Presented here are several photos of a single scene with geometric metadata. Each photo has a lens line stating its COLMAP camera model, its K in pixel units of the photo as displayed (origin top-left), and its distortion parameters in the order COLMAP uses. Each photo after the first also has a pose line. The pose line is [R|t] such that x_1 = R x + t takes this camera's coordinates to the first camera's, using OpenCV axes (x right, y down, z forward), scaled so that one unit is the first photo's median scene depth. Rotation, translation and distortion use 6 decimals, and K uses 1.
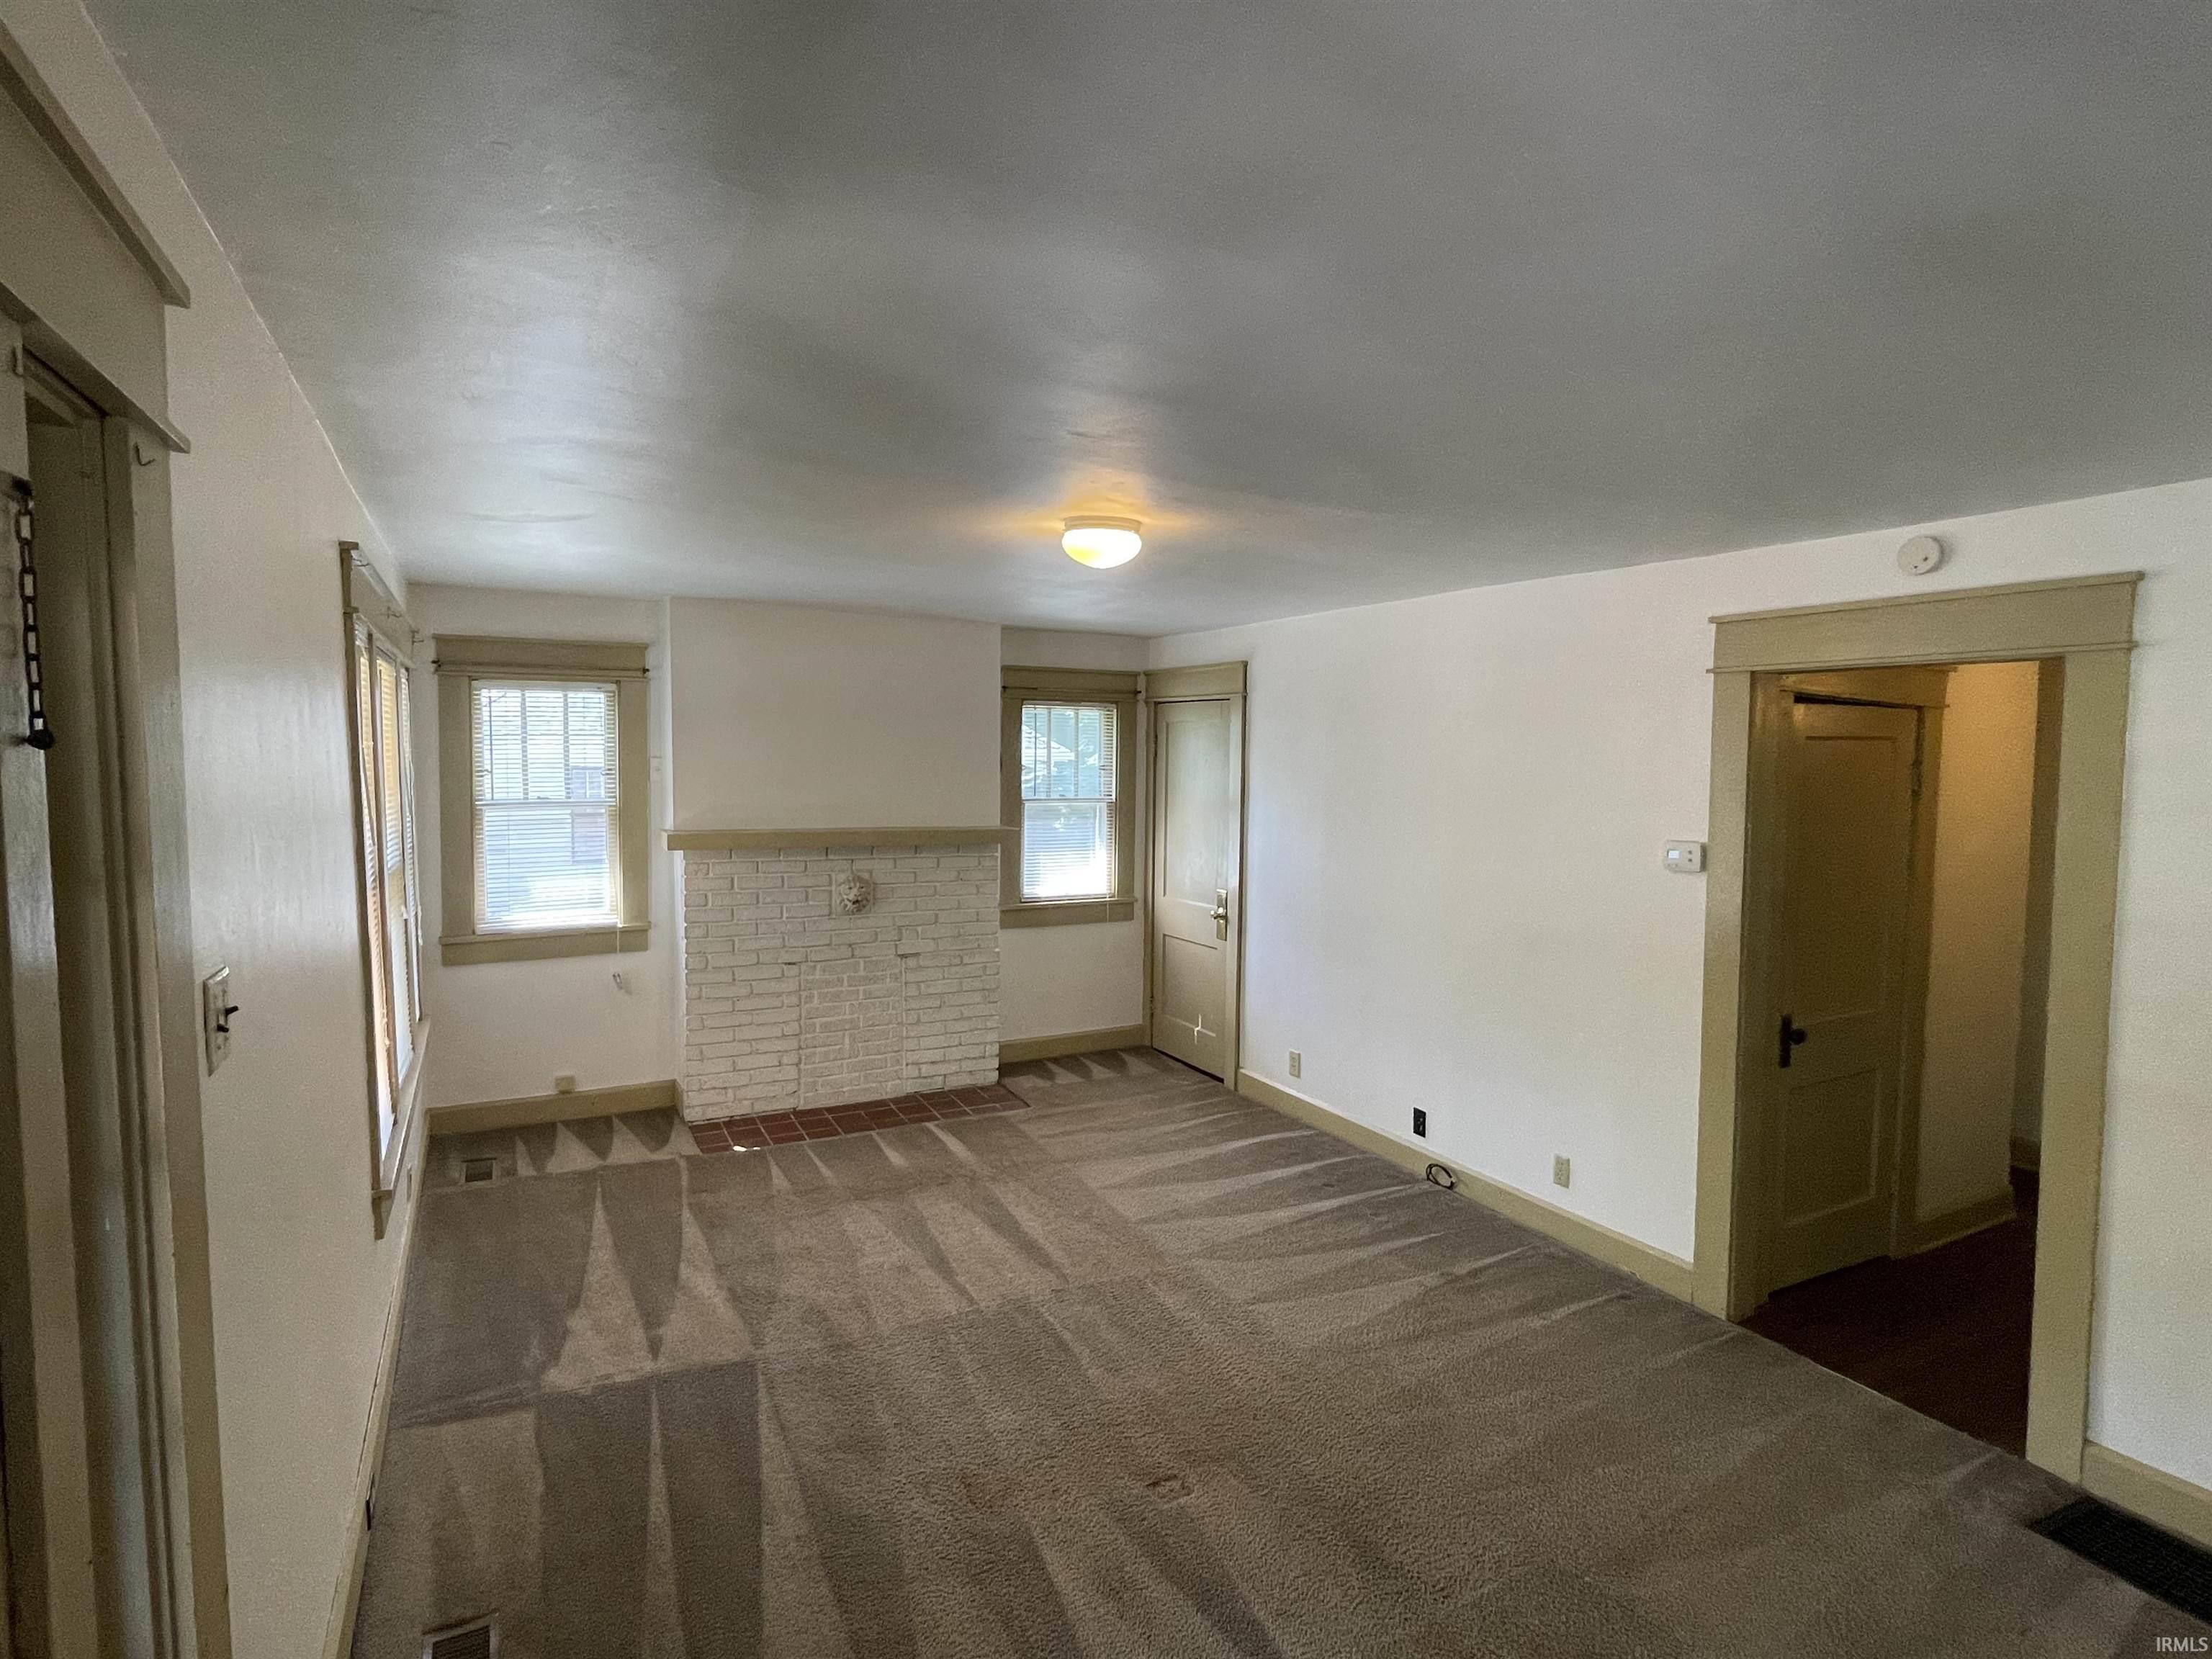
lens RADIAL K [[1122.0, 0, 1106.6], [0, 1122.0, 825.2], [0, 0, 1]] dist [-0.002444, -0.001689]
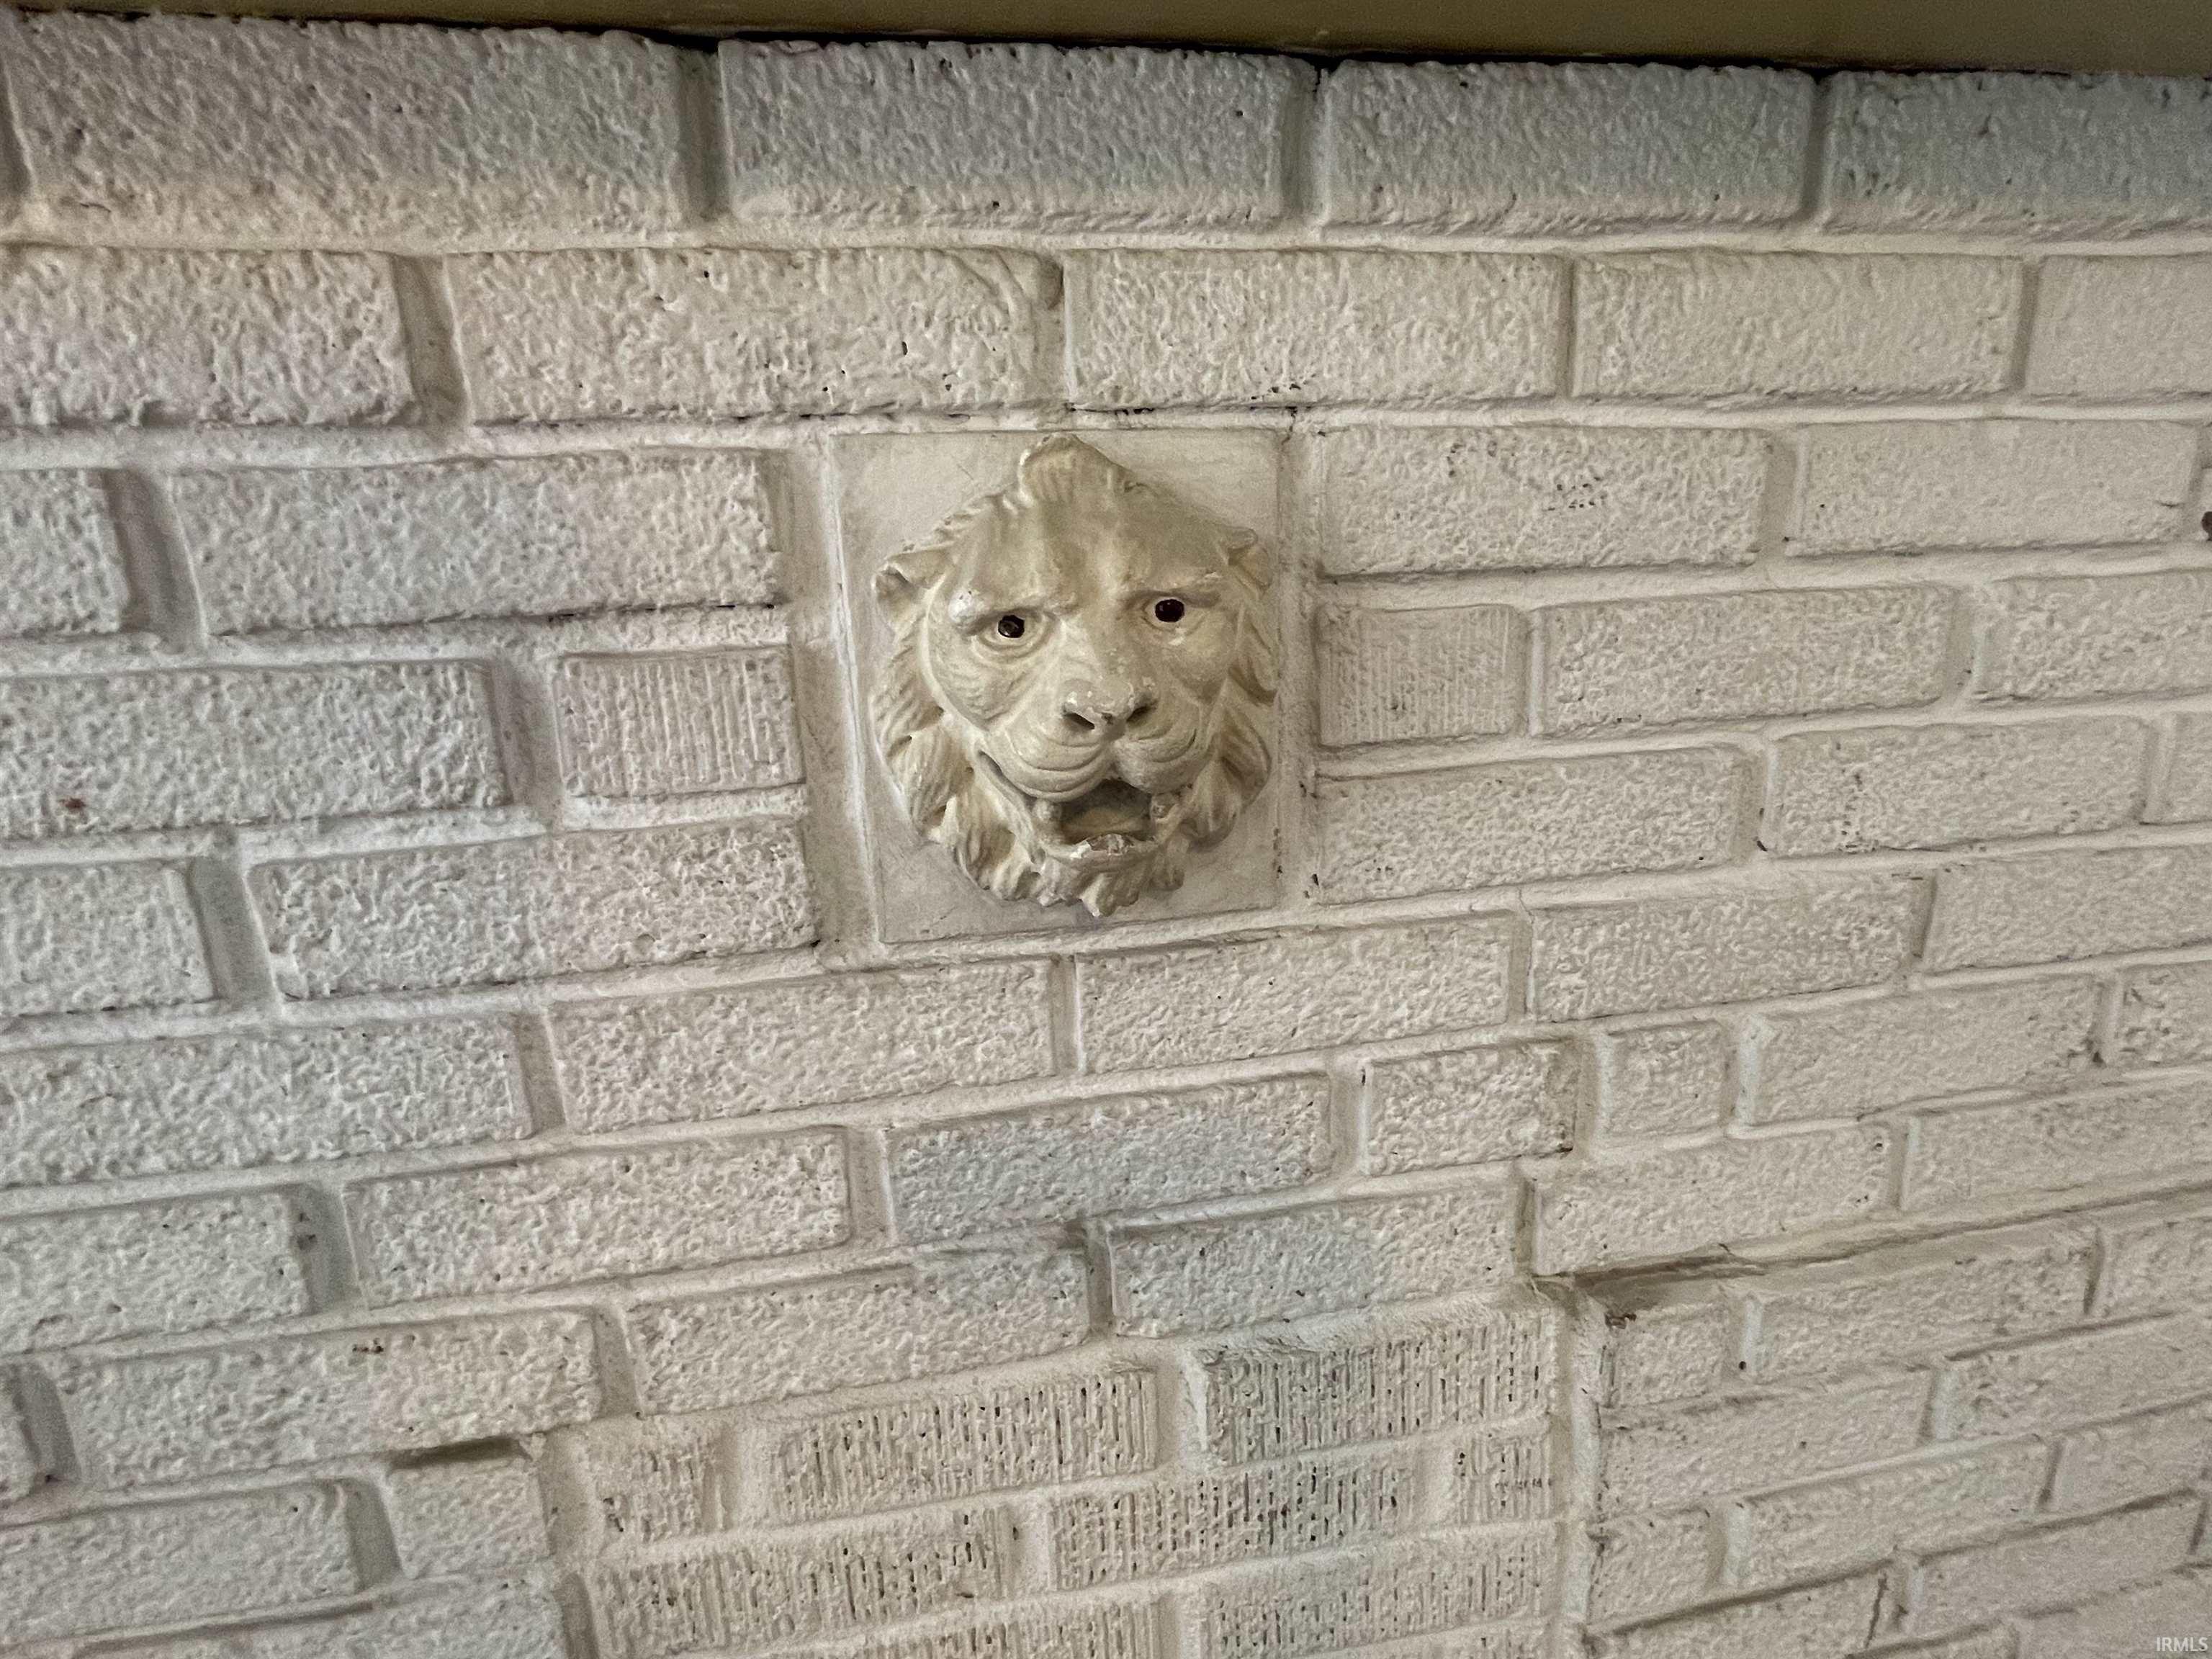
lens RADIAL K [[1122.0, 0, 1113.6], [0, 1122.0, 826.6], [0, 0, 1]] dist [-0.002444, -0.001689]
pose [[0.950932, 0.026375, -0.308275, -0.244505], [0.033320, 0.981836, 0.186785, 0.068638], [0.307602, -0.187891, 0.932780, 1.142745]]
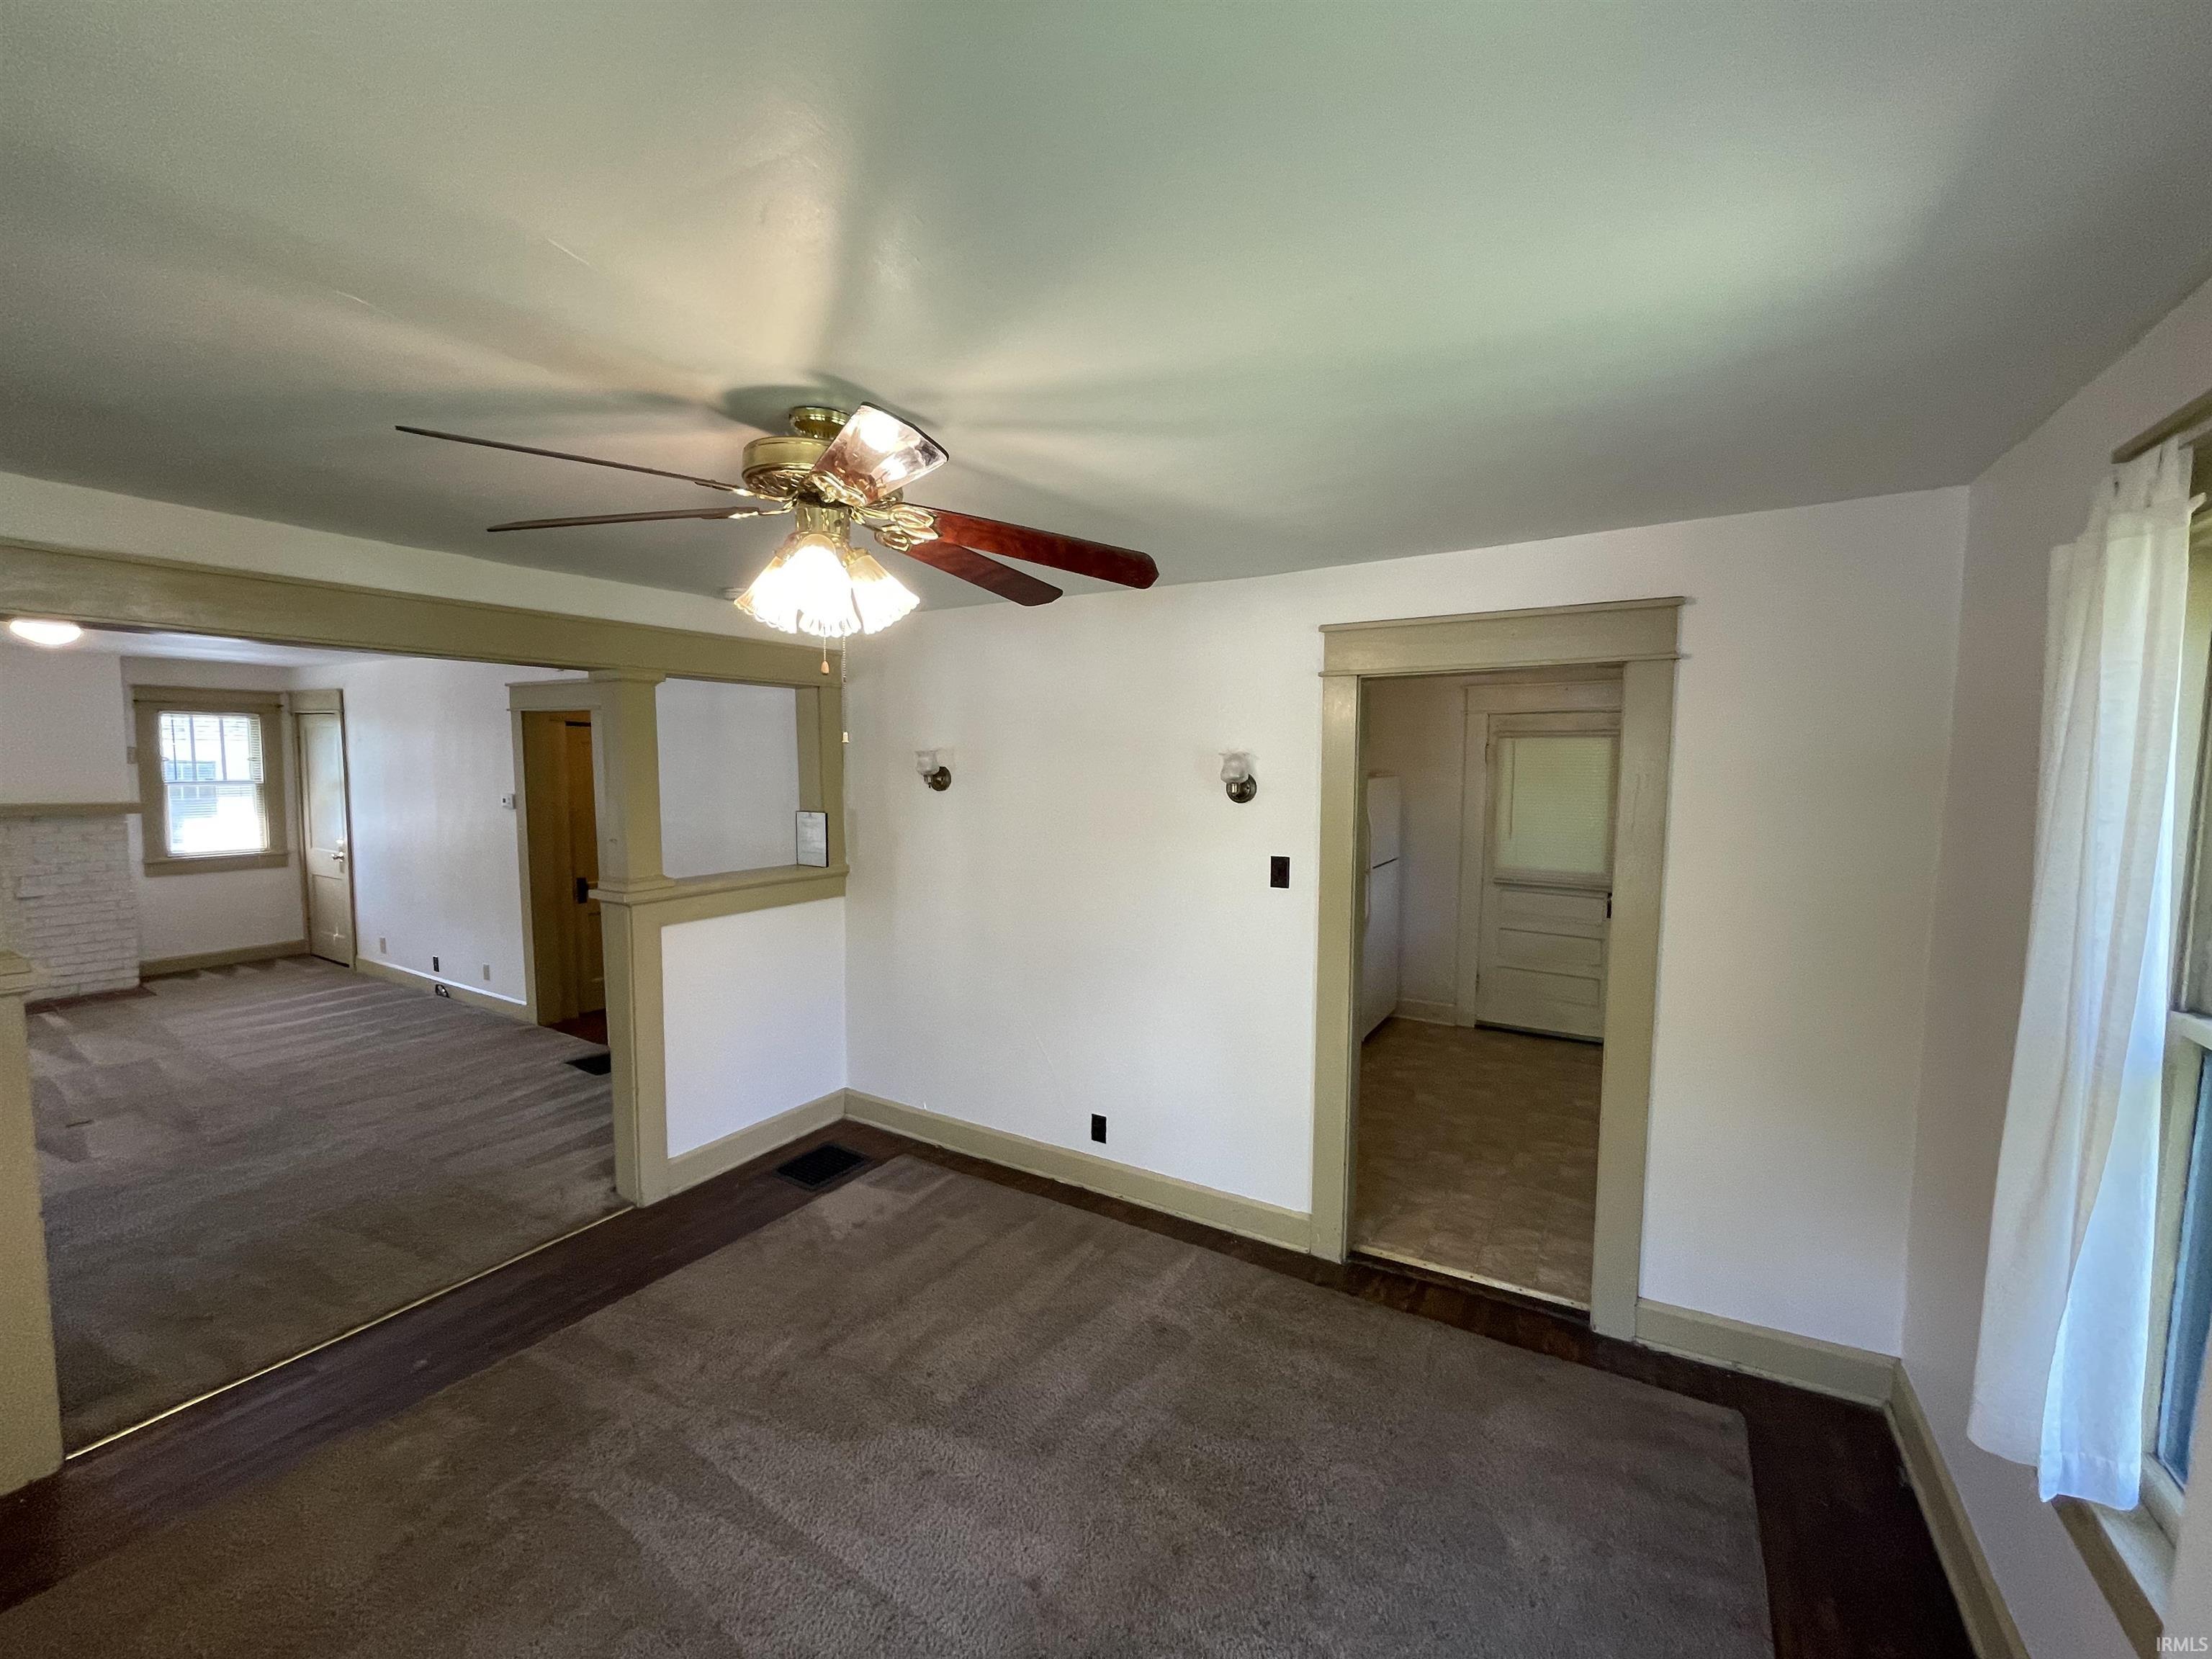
lens RADIAL K [[897.9, 0, 1112.3], [0, 897.9, 827.1], [0, 0, 1]] dist [-0.001333, -0.000872]
pose [[0.853391, -0.041333, 0.519630, 0.488331], [0.029726, 0.999088, 0.030652, 0.045955], [-0.520423, -0.010712, 0.853842, -0.769438]]
